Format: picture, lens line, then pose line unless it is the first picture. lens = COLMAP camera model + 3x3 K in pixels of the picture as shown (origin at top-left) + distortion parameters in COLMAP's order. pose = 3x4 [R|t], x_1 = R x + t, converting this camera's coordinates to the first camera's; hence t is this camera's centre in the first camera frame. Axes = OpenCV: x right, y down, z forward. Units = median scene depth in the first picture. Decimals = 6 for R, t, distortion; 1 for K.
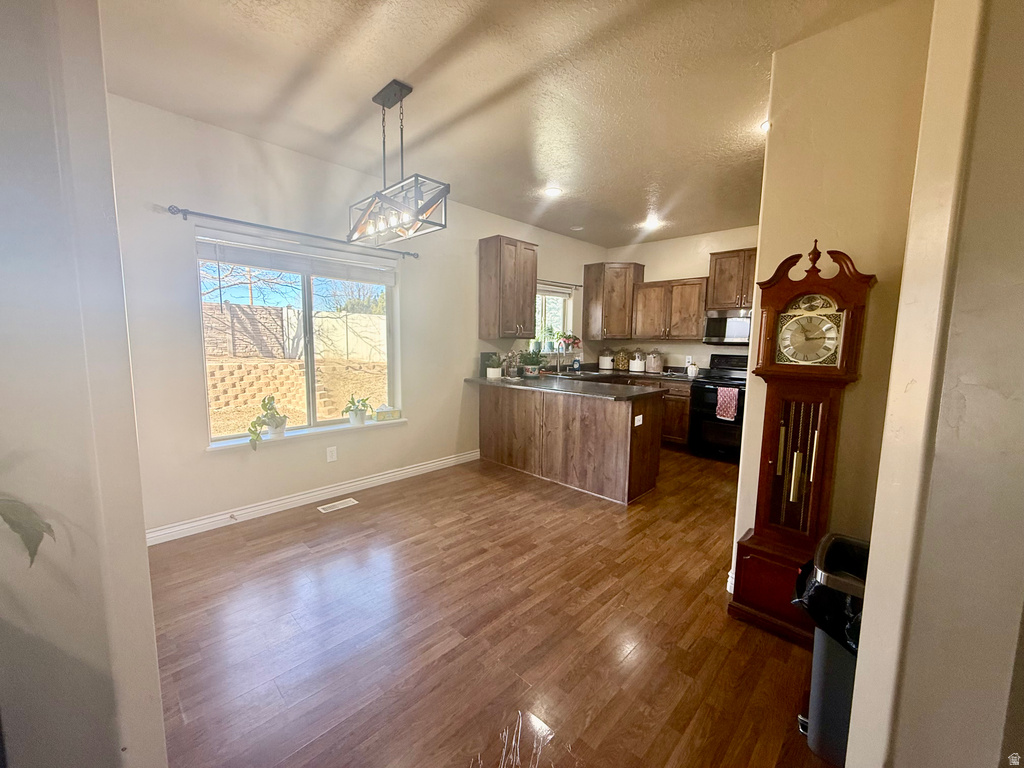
lens RADIAL K [[411.4, 0, 510.4], [0, 411.4, 384.0], [0, 0, 1]] dist [0.002964, 0.000216]
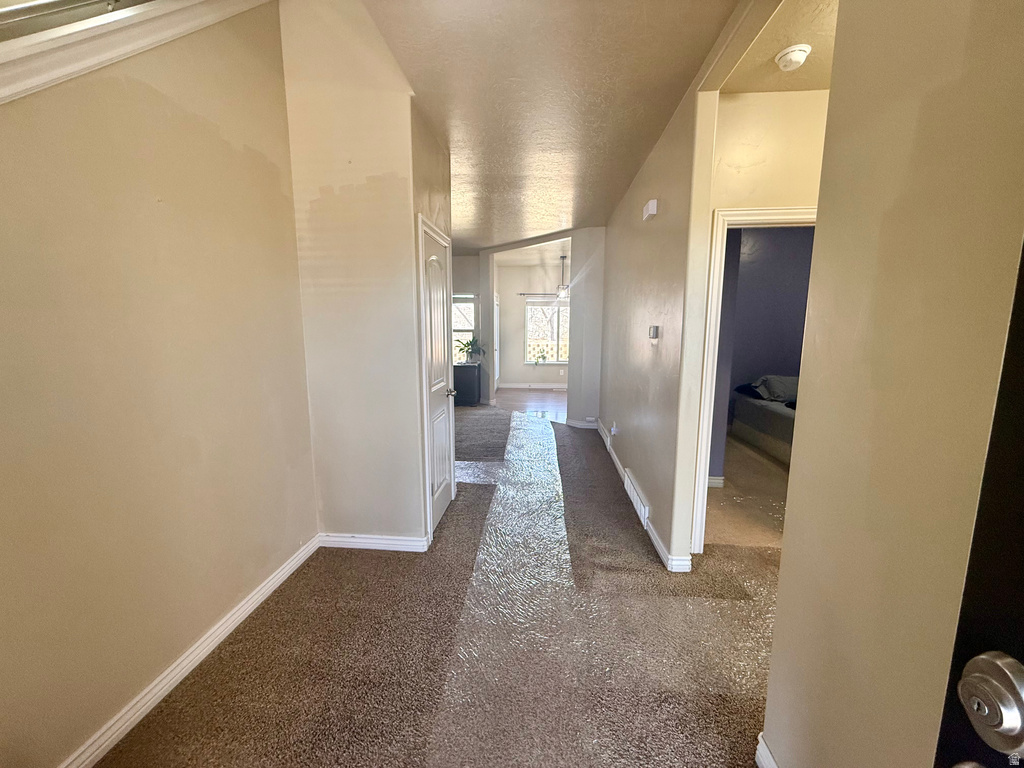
lens RADIAL K [[411.4, 0, 512.4], [0, 411.4, 383.9], [0, 0, 1]] dist [0.002964, 0.000216]
pose [[0.634980, 0.097546, -0.766346, 0.915647], [-0.081678, 0.994913, 0.058962, 0.069699], [0.768199, 0.025153, 0.639717, -0.623425]]
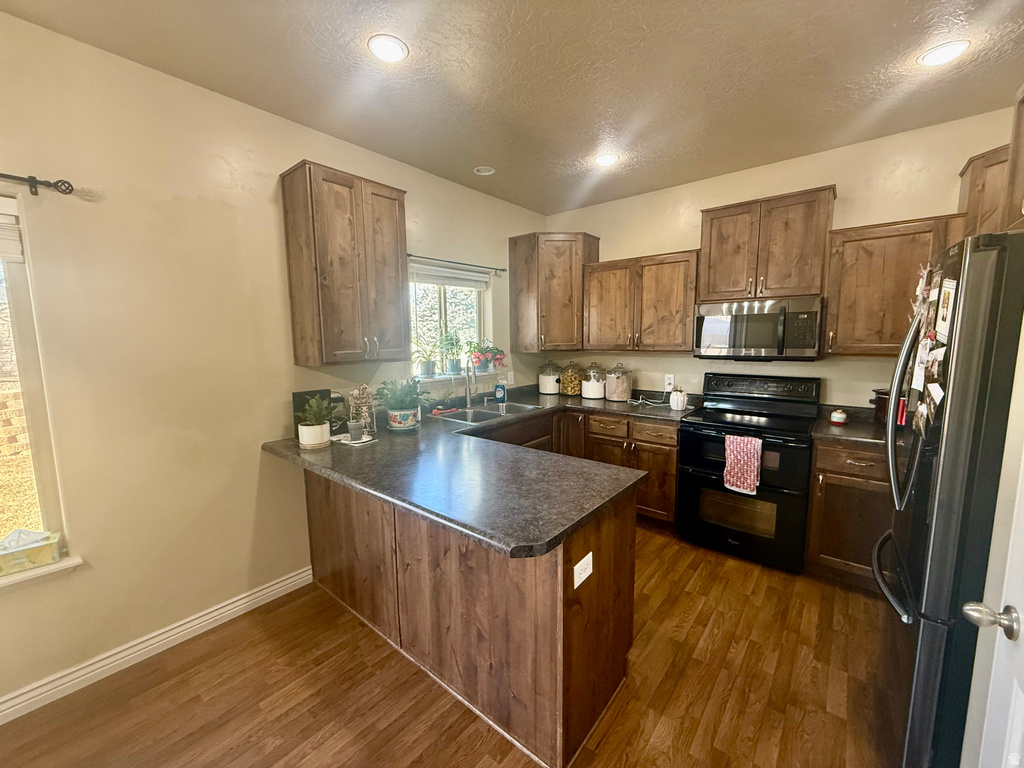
lens RADIAL K [[411.4, 0, 509.8], [0, 411.4, 385.2], [0, 0, 1]] dist [0.002964, 0.000216]
pose [[0.996666, -0.033795, 0.074258, 0.141722], [0.033105, 0.999397, 0.010497, -0.071003], [-0.074568, -0.008003, 0.997184, 0.393966]]
